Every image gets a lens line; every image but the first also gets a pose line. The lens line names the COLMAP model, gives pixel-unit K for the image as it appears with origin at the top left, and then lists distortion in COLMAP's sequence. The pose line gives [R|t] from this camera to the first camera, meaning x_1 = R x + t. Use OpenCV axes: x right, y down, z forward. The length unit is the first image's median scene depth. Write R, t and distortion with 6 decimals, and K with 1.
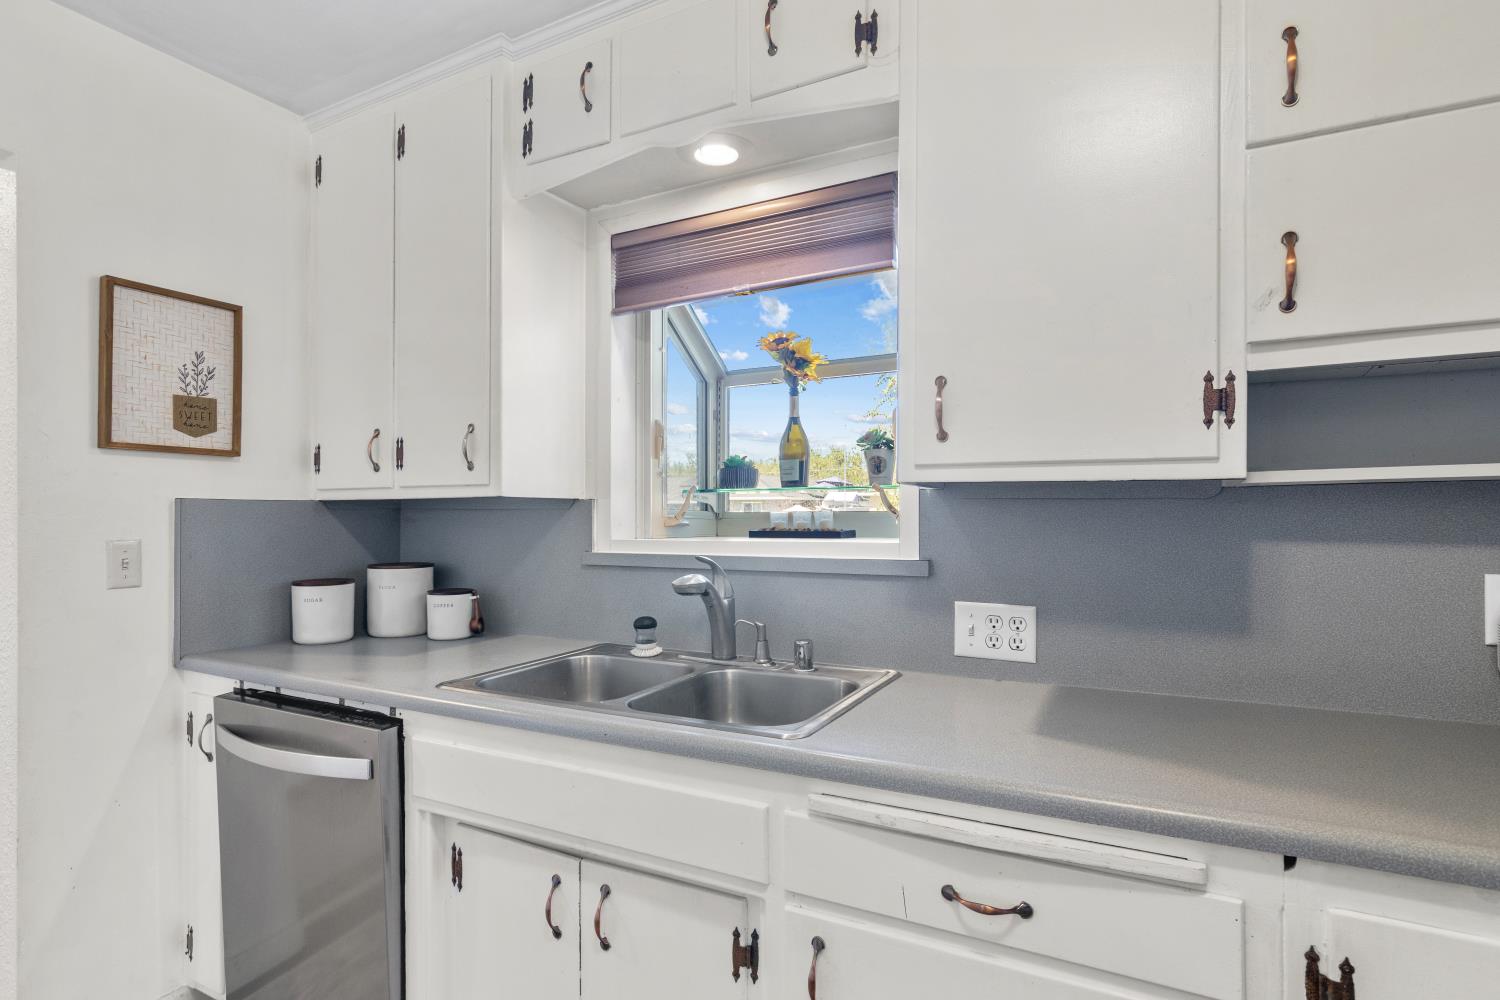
lens RADIAL K [[771.1, 0, 755.3], [0, 771.1, 507.9], [0, 0, 1]] dist [-0.001560, 0.001152]
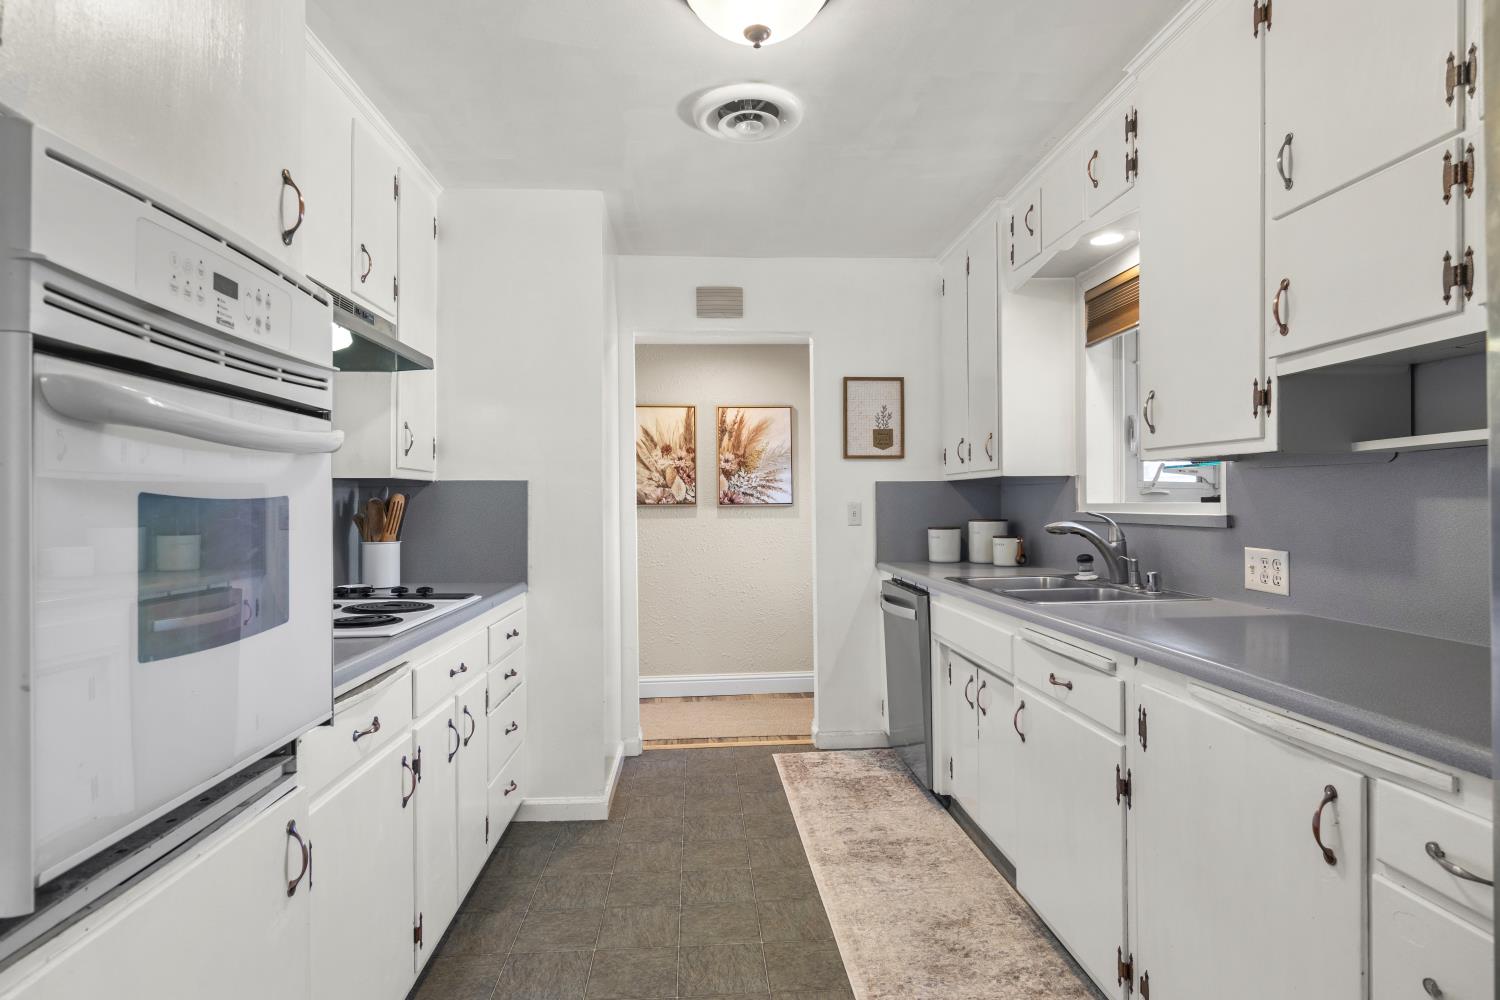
lens RADIAL K [[824.9, 0, 744.3], [0, 824.9, 501.2], [0, 0, 1]] dist [-0.005152, -0.001678]
pose [[0.526556, -0.001813, -0.850138, 0.884534], [0.015833, 0.999845, 0.007675, 0.017005], [0.849993, -0.017502, 0.526504, -0.406076]]
